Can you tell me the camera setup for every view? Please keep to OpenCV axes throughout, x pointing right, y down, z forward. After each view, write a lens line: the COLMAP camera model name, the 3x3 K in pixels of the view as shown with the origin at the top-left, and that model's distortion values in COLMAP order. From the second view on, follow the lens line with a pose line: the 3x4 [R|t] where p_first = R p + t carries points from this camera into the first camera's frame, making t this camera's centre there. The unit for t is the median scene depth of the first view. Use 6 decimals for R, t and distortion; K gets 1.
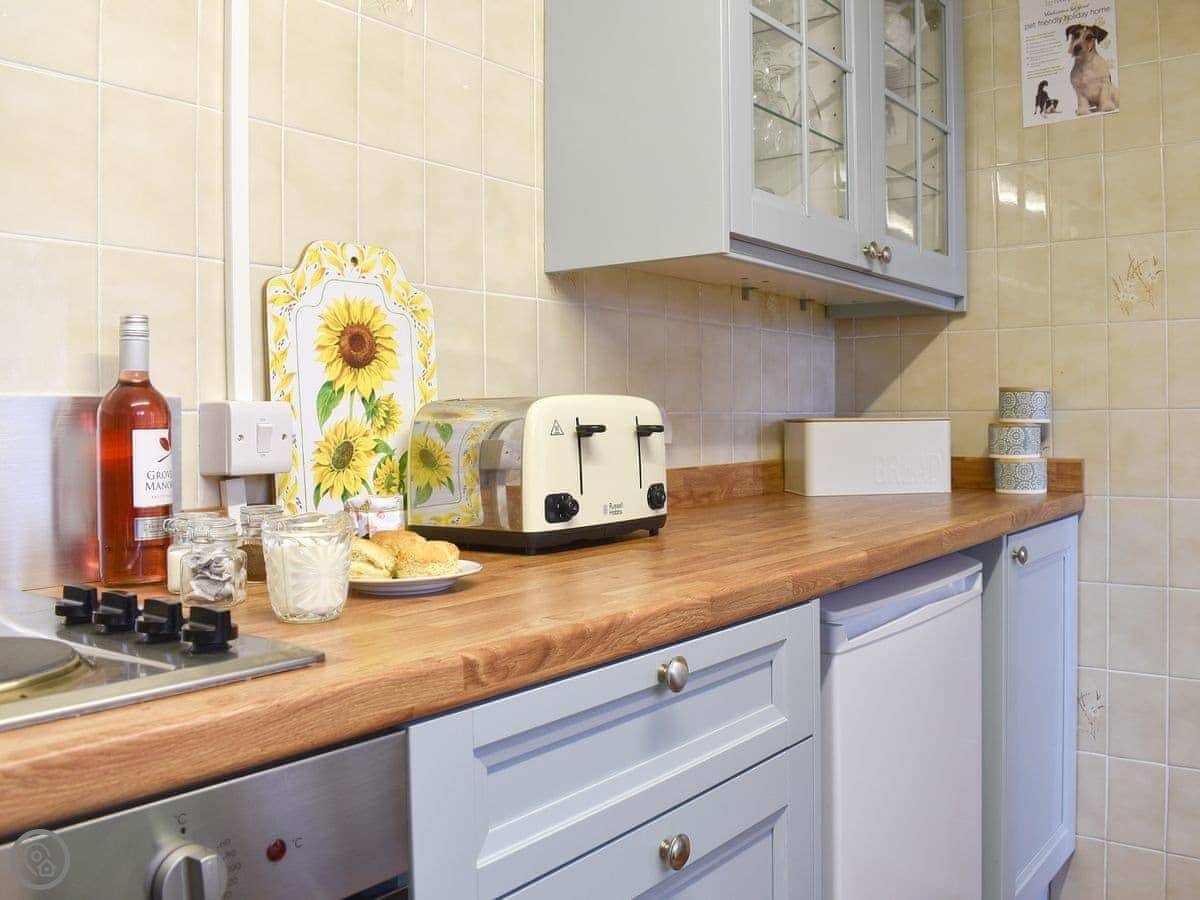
lens RADIAL K [[1094.4, 0, 609.4], [0, 1094.4, 445.1], [0, 0, 1]] dist [-0.099642, 0.015185]
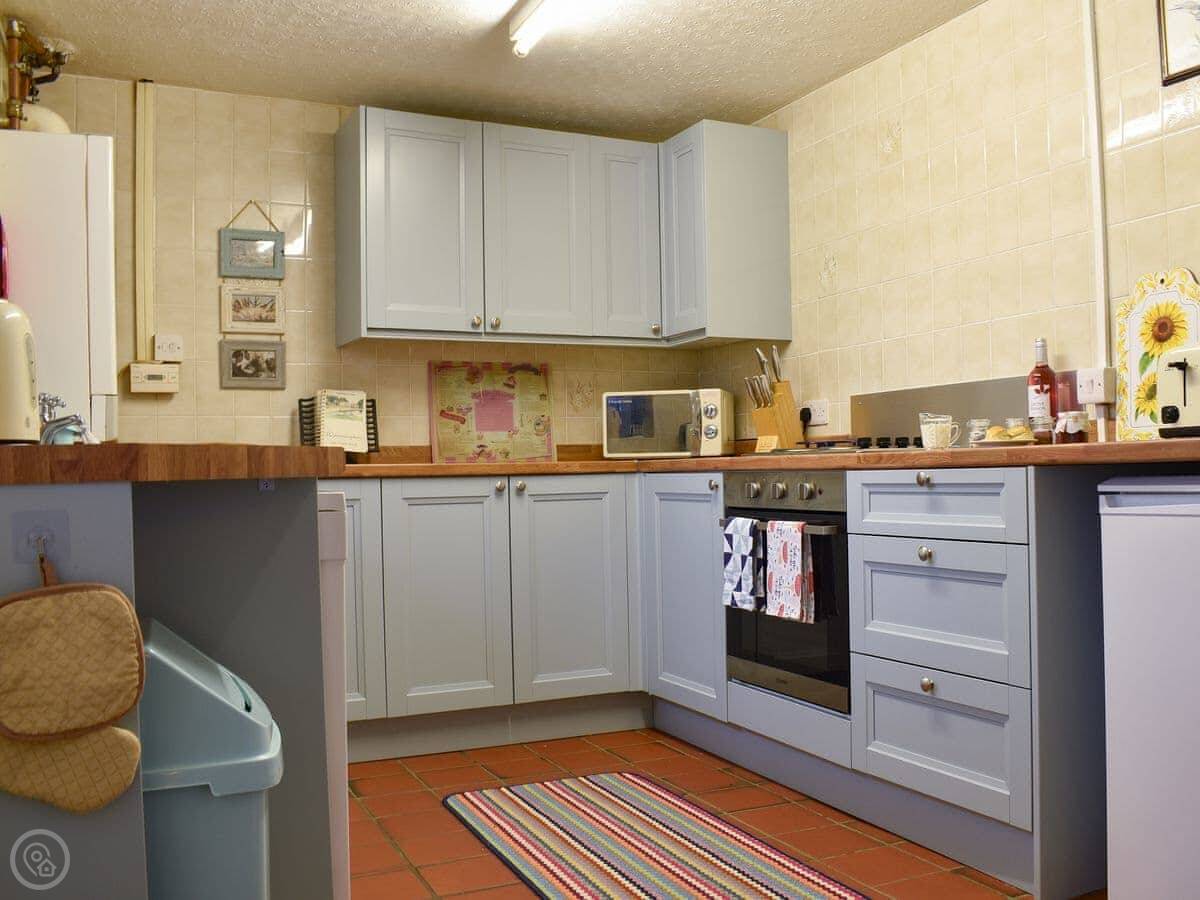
lens RADIAL K [[1094.4, 0, 609.4], [0, 1094.4, 445.1], [0, 0, 1]] dist [-0.099642, 0.015185]
pose [[-0.488327, 0.007273, -0.872630, 1.755675], [0.013352, 0.999910, 0.000863, 0.084419], [0.872559, -0.011230, -0.488380, 1.089723]]
